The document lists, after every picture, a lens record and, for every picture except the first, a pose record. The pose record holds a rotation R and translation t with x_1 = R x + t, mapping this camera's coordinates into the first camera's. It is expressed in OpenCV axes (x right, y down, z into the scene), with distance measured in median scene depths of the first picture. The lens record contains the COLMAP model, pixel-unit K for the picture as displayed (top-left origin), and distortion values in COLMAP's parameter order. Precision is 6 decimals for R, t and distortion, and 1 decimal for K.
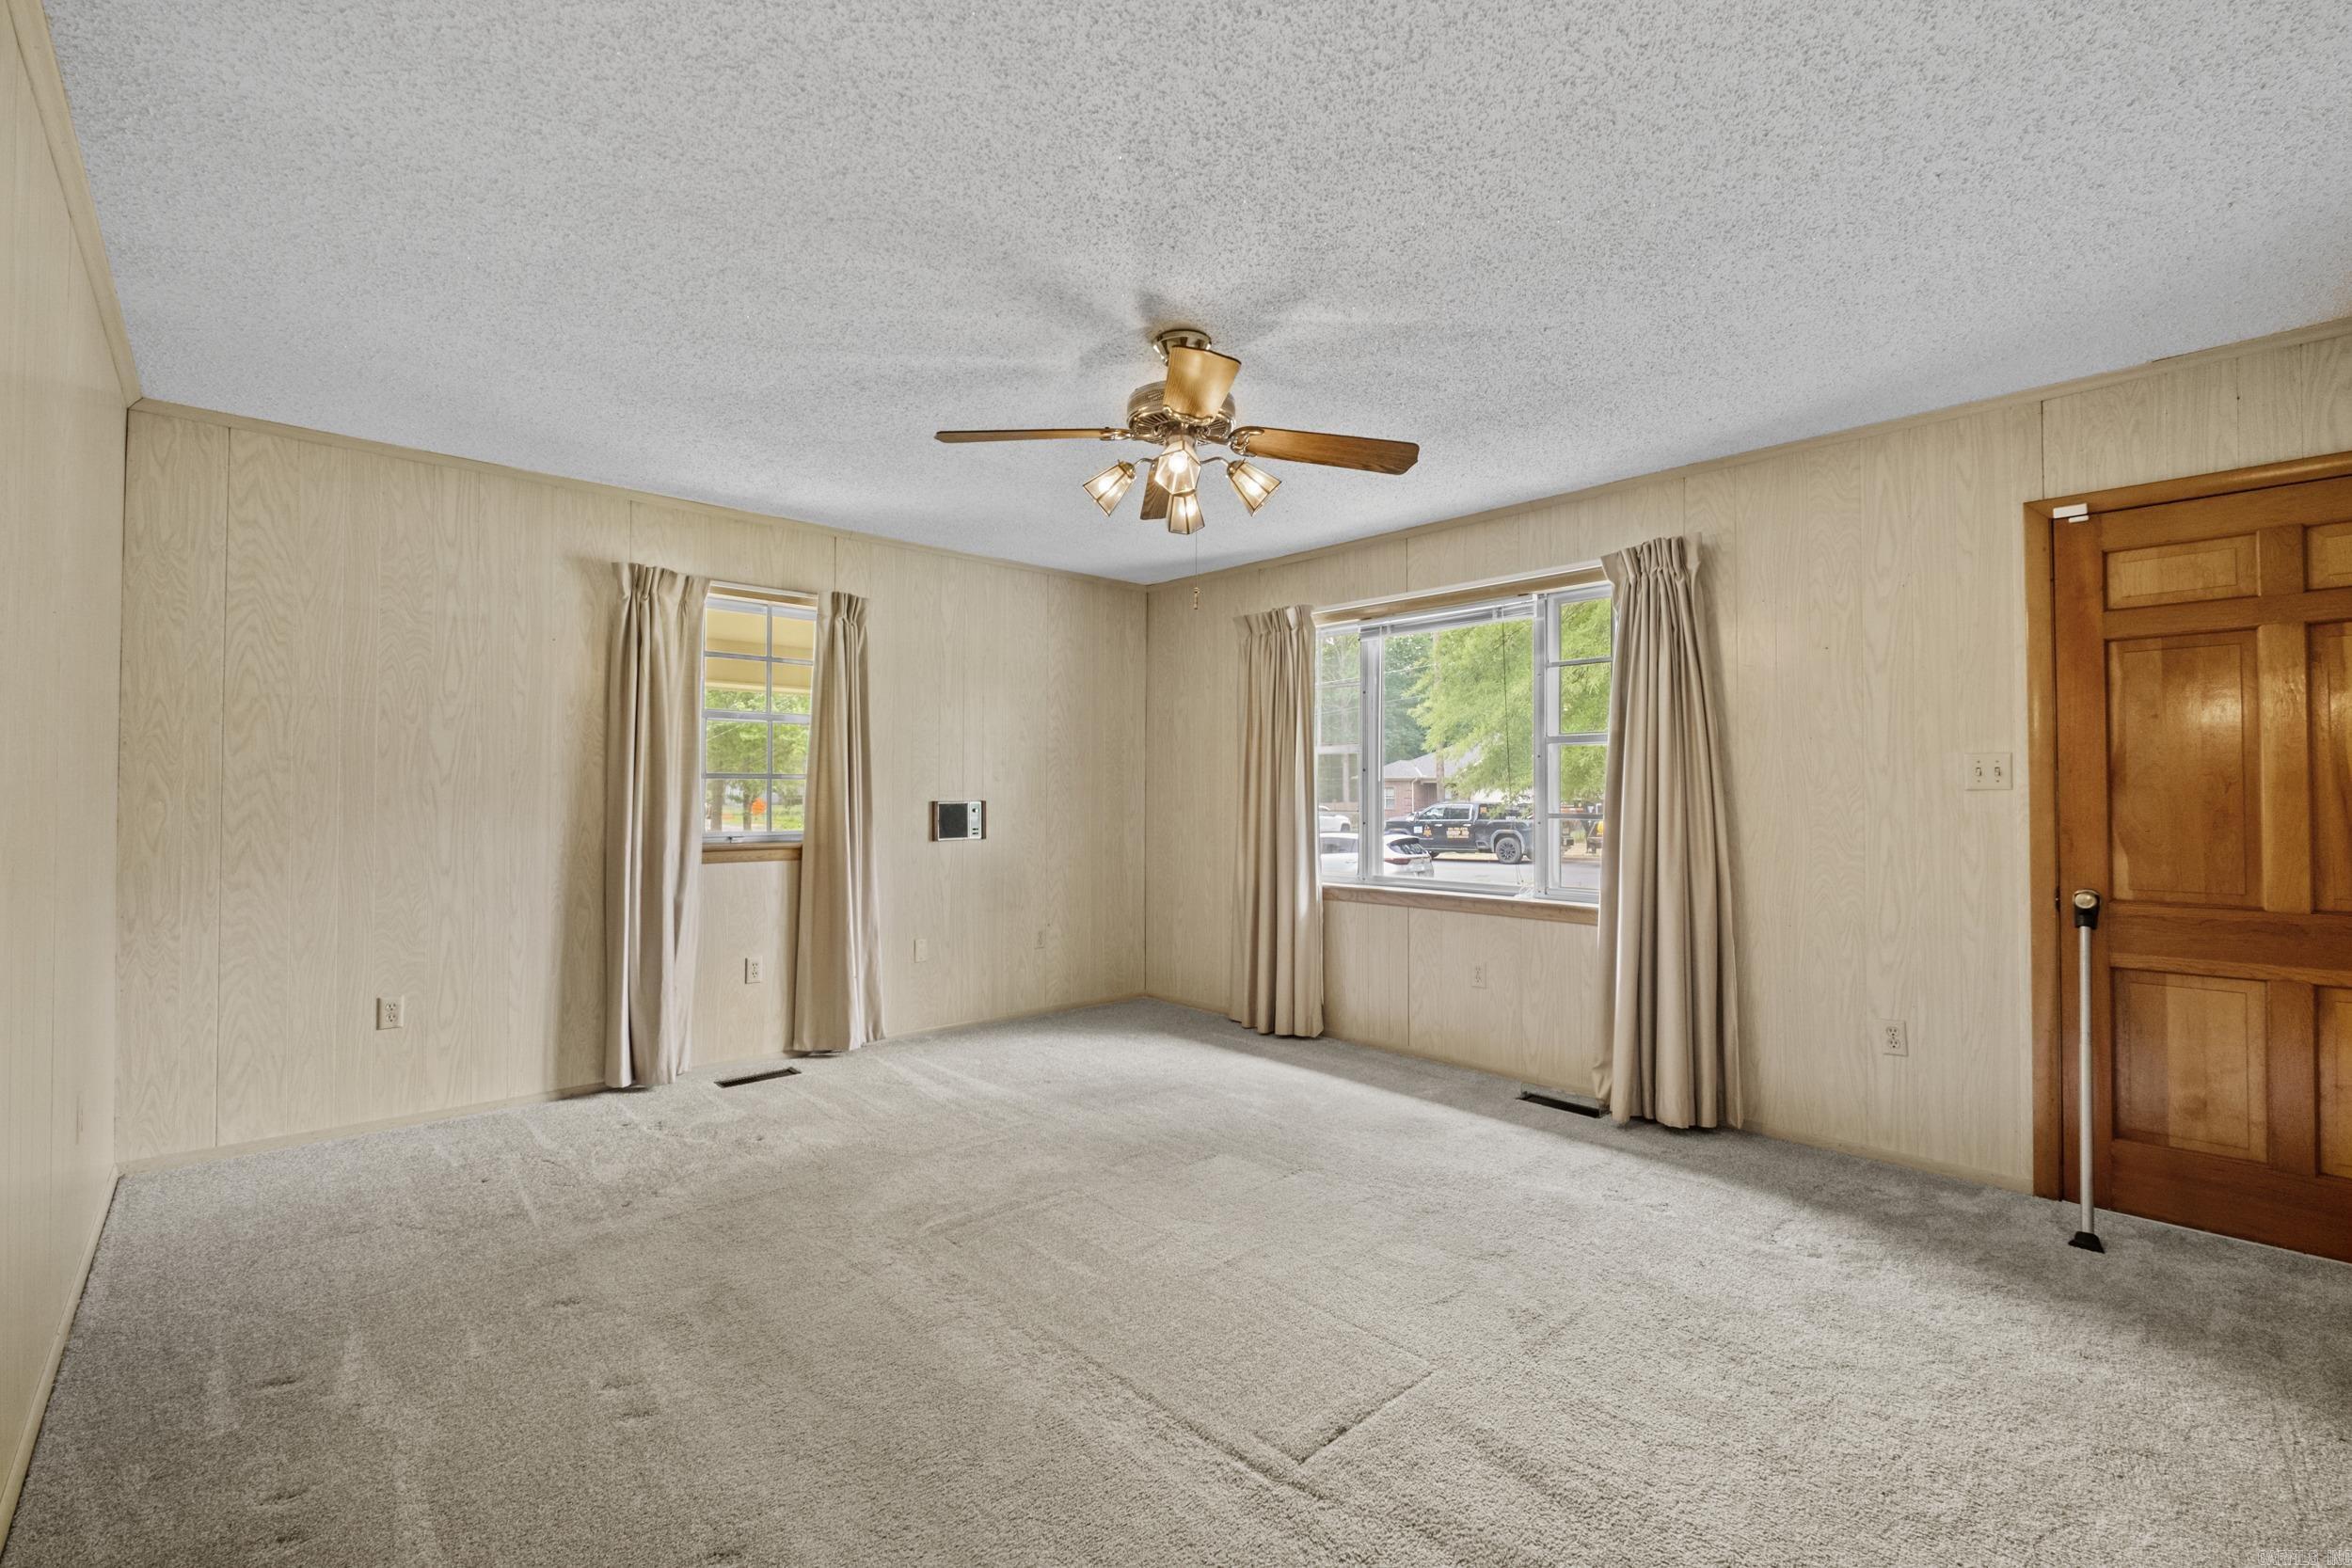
lens RADIAL K [[1020.1, 0, 1174.0], [0, 1020.1, 780.3], [0, 0, 1]] dist [-0.009601, 0.000336]
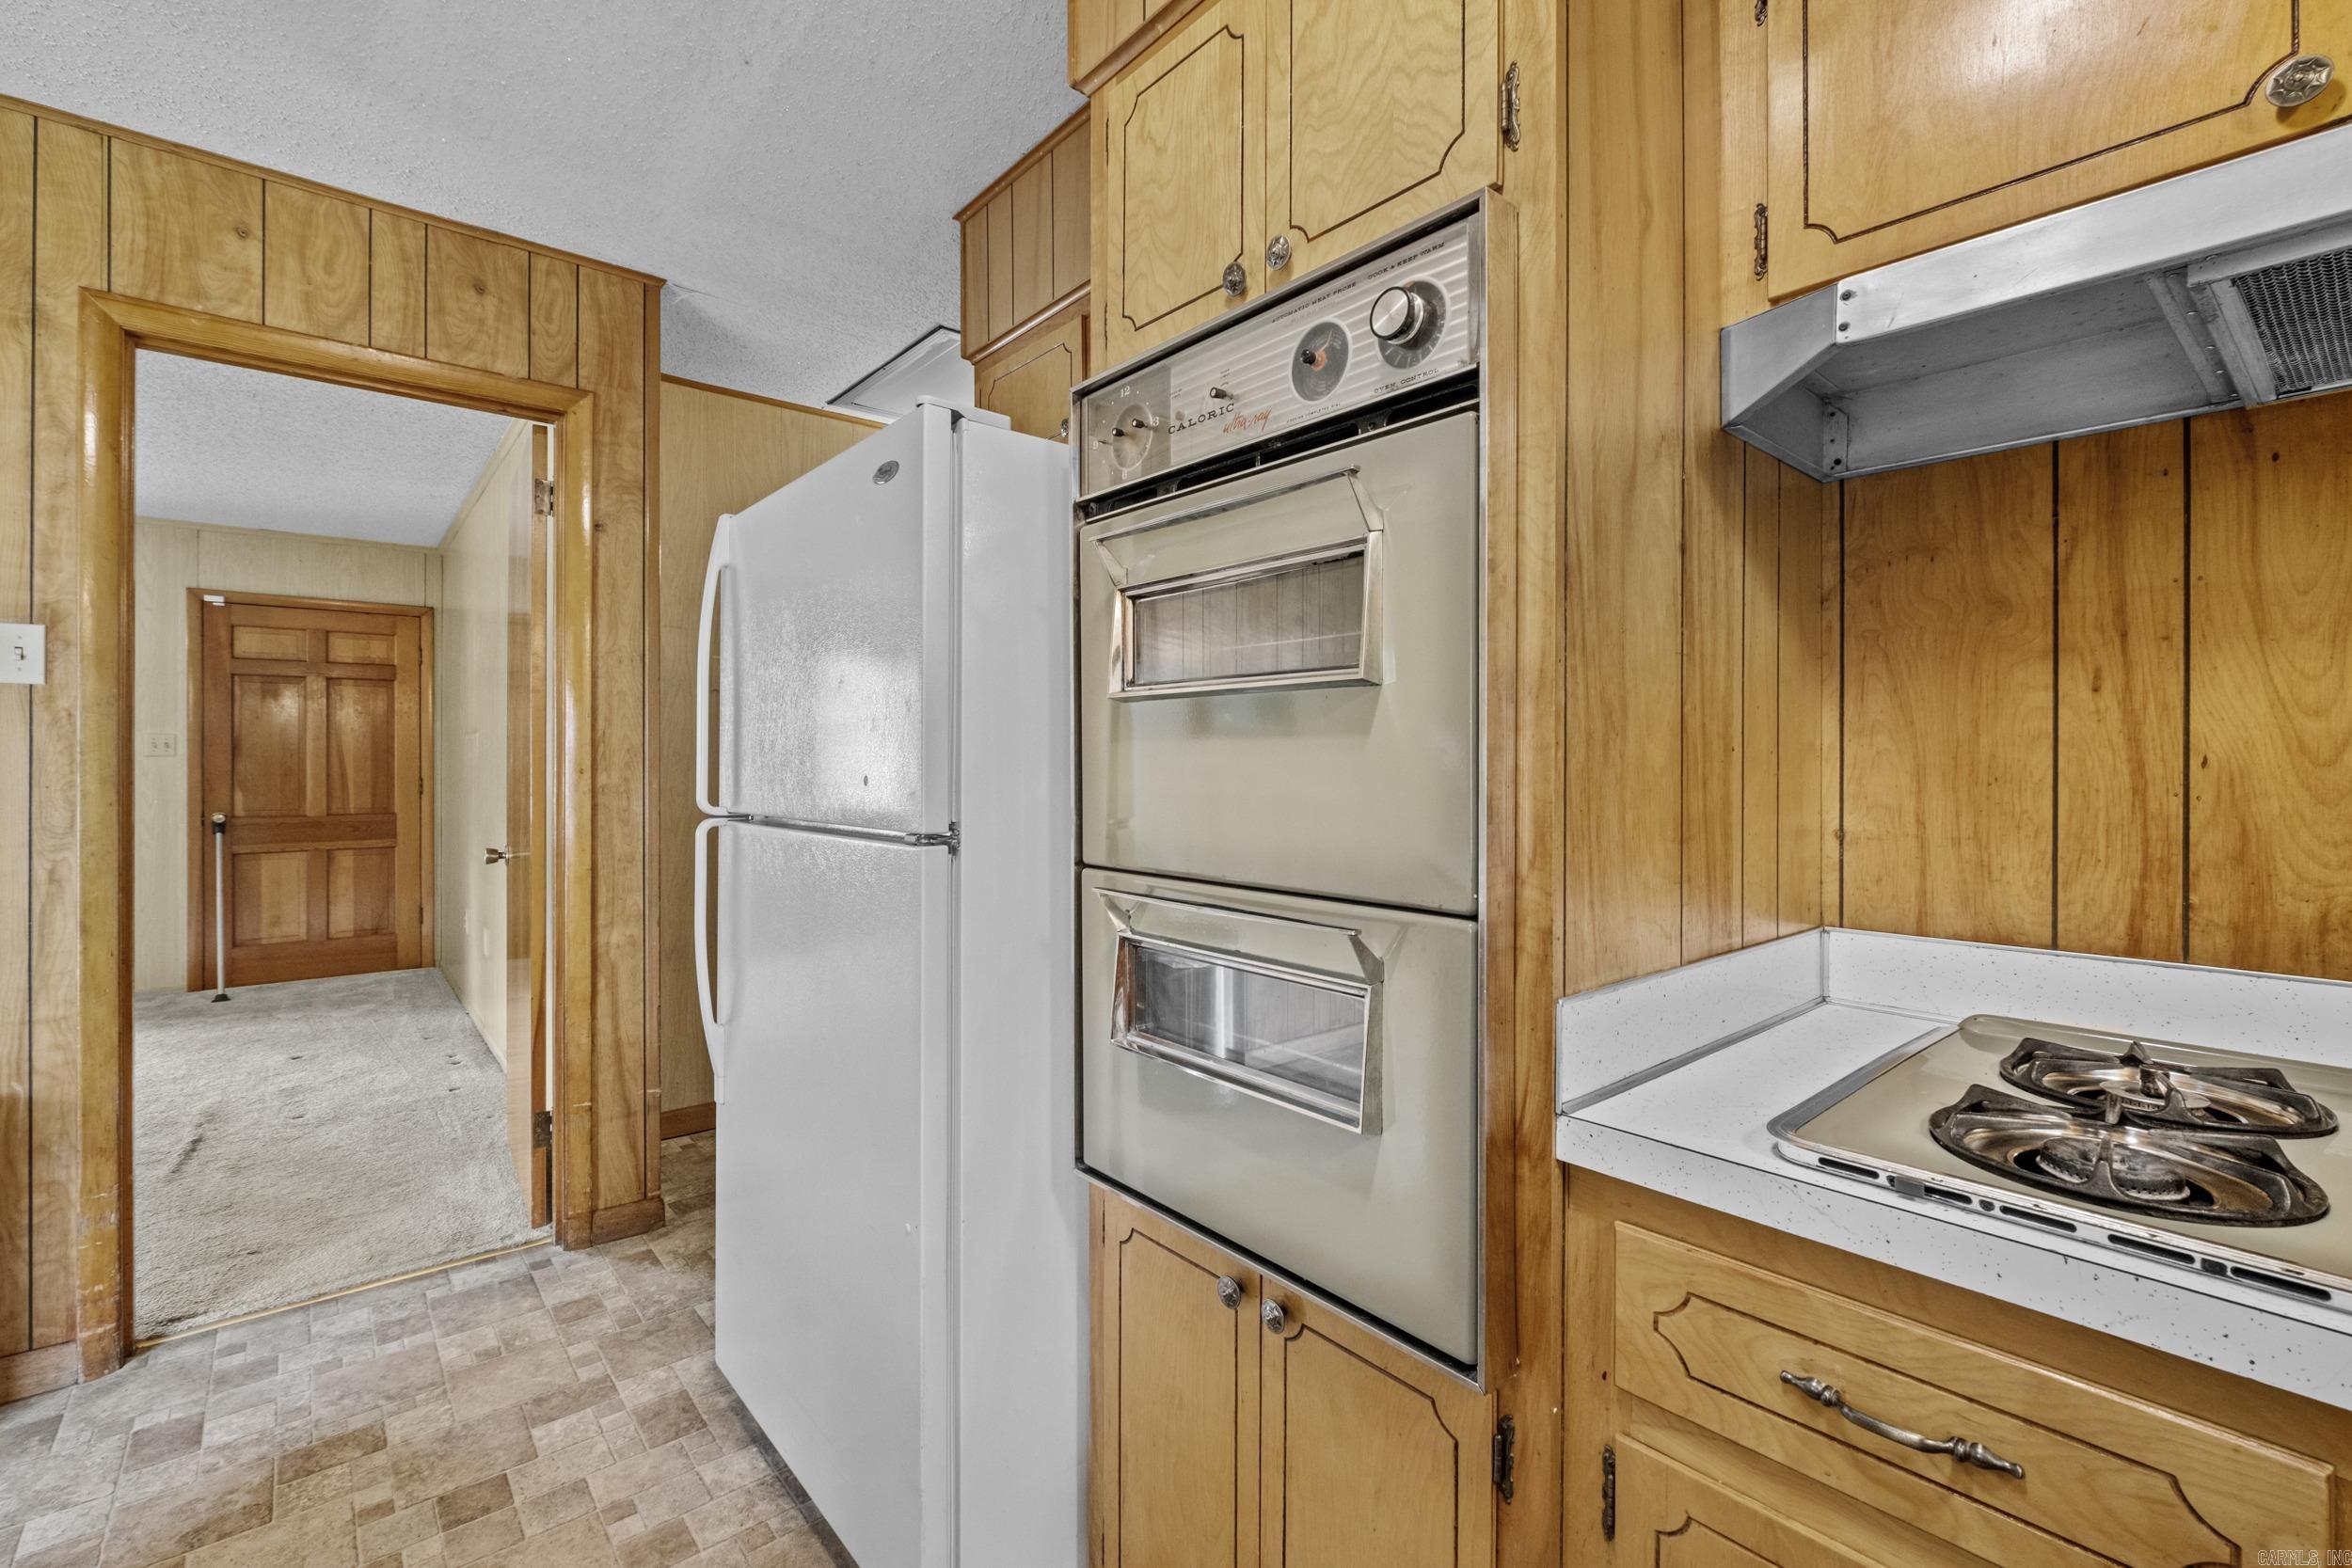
lens RADIAL K [[1020.1, 0, 1134.4], [0, 1020.1, 760.3], [0, 0, 1]] dist [-0.009601, 0.000336]
pose [[0.068396, -0.001261, 0.997657, -0.784732], [-0.018906, 0.999818, 0.002559, -0.019388], [-0.997479, -0.019037, 0.068360, -0.744957]]
